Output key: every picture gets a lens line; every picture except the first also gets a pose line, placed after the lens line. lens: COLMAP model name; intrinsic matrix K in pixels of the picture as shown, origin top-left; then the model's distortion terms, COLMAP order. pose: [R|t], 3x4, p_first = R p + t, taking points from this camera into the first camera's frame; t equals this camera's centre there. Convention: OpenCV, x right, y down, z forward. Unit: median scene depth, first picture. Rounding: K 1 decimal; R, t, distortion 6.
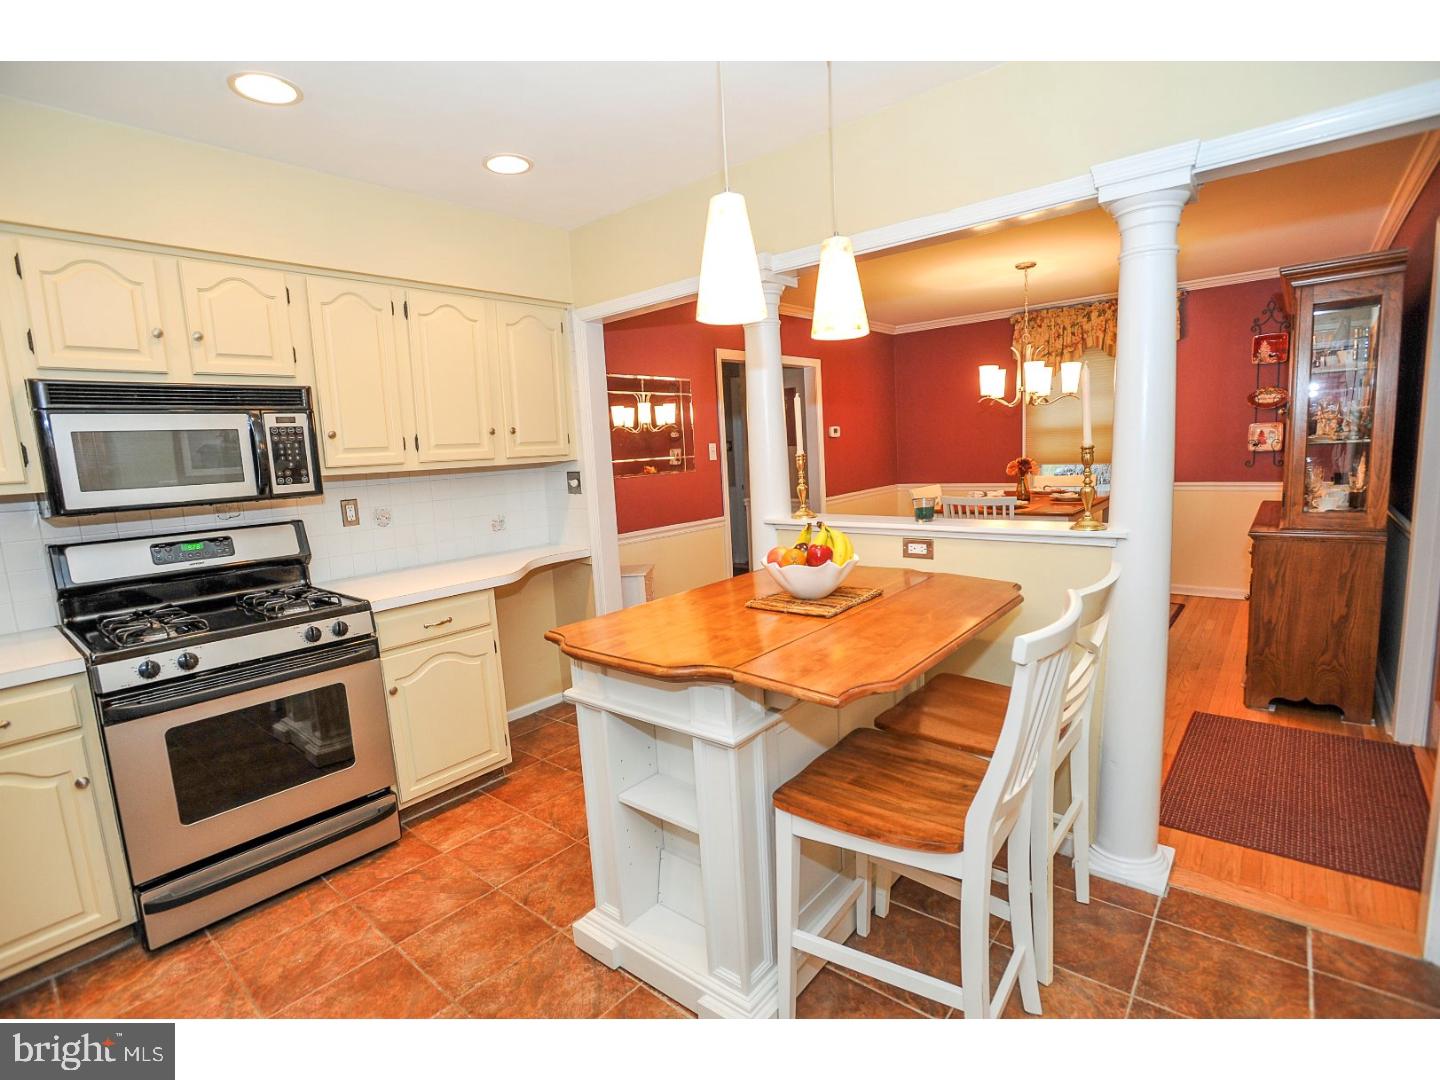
lens RADIAL K [[692.6, 0, 715.4], [0, 692.6, 541.9], [0, 0, 1]] dist [-0.069958, 0.032642]
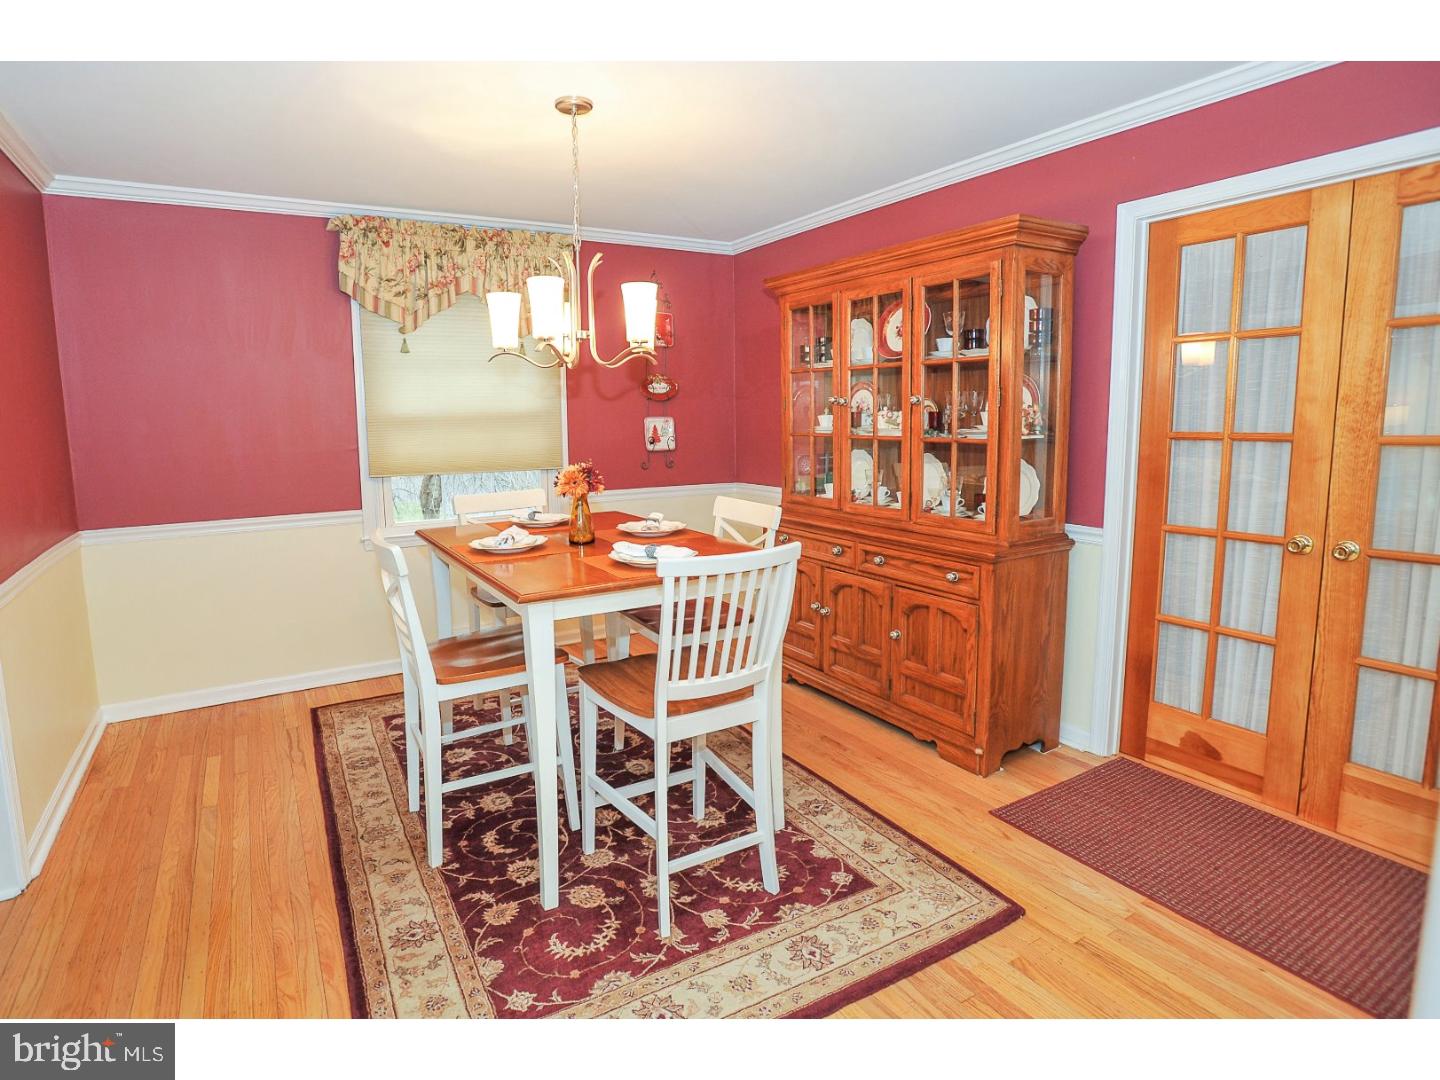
lens RADIAL K [[759.3, 0, 720.0], [0, 759.3, 515.7], [0, 0, 1]] dist [-0.054489, 0.000411]
pose [[0.329356, -0.082322, 0.940610, -0.056941], [0.130728, 0.990573, 0.040920, -0.075345], [-0.935112, 0.109487, 0.337014, 0.558748]]
